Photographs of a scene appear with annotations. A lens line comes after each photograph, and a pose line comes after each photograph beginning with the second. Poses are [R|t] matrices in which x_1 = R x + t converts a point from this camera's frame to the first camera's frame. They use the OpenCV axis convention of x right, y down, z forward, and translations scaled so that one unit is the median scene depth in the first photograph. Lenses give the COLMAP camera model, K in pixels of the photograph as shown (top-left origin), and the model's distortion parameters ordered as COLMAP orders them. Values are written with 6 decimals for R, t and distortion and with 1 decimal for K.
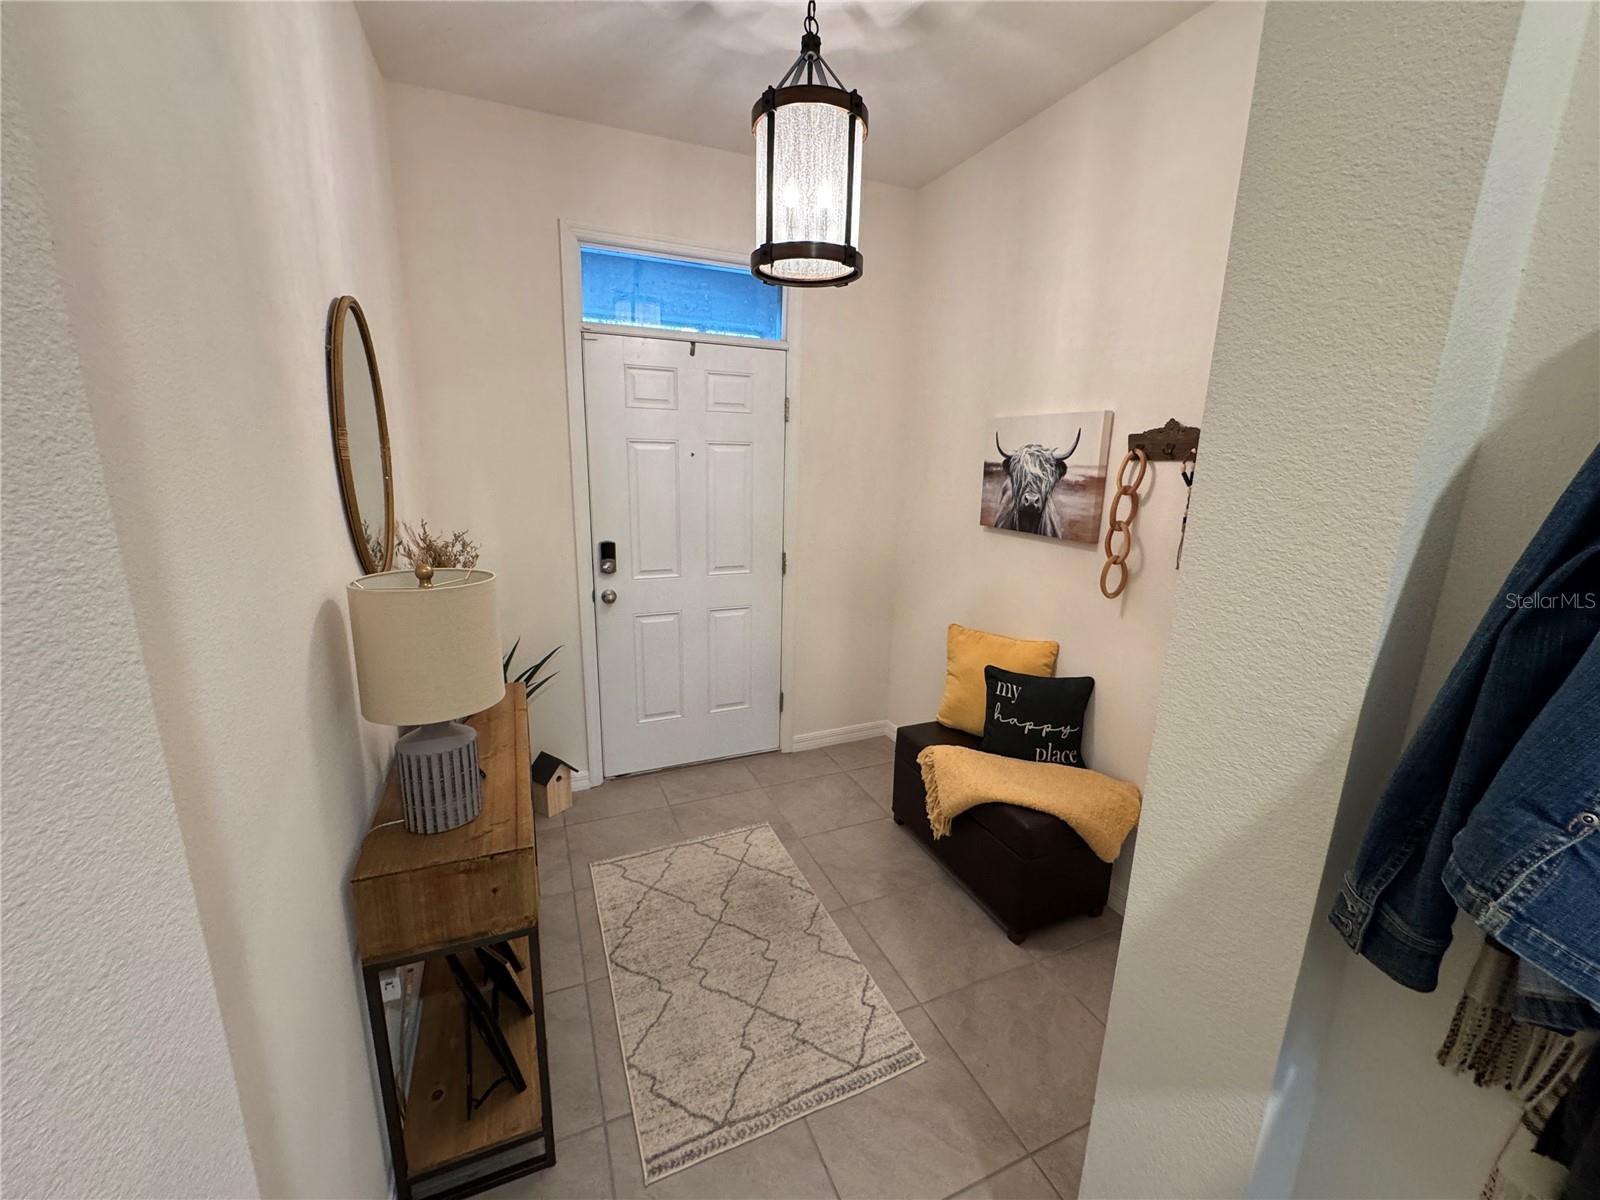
lens RADIAL K [[640.0, 0, 800.0], [0, 640.0, 600.0], [0, 0, 1]] dist [0.000849, -0.000101]
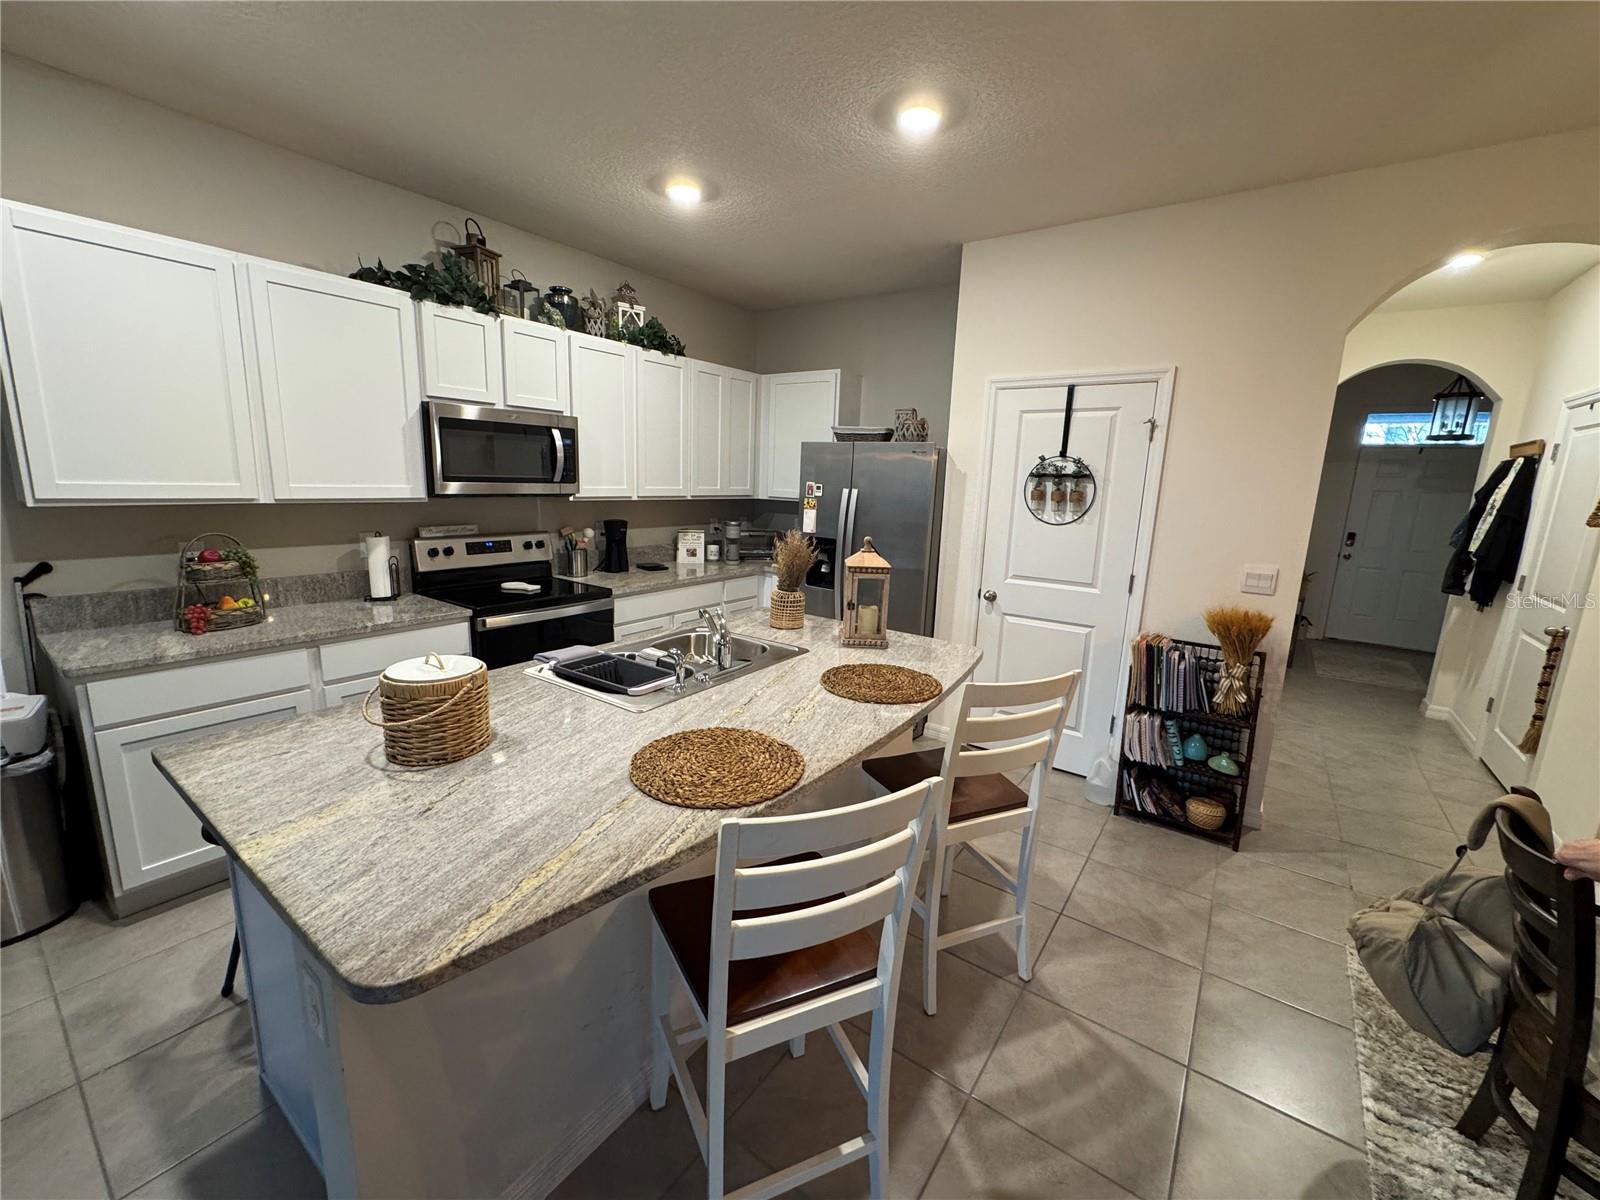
lens RADIAL K [[640.0, 0, 800.0], [0, 640.0, 600.0], [0, 0, 1]] dist [0.000849, -0.000101]
pose [[0.506238, 0.160420, -0.847342, 0.760881], [-0.216901, 0.974647, 0.054936, 0.496681], [0.834672, 0.155979, 0.528198, -2.052943]]
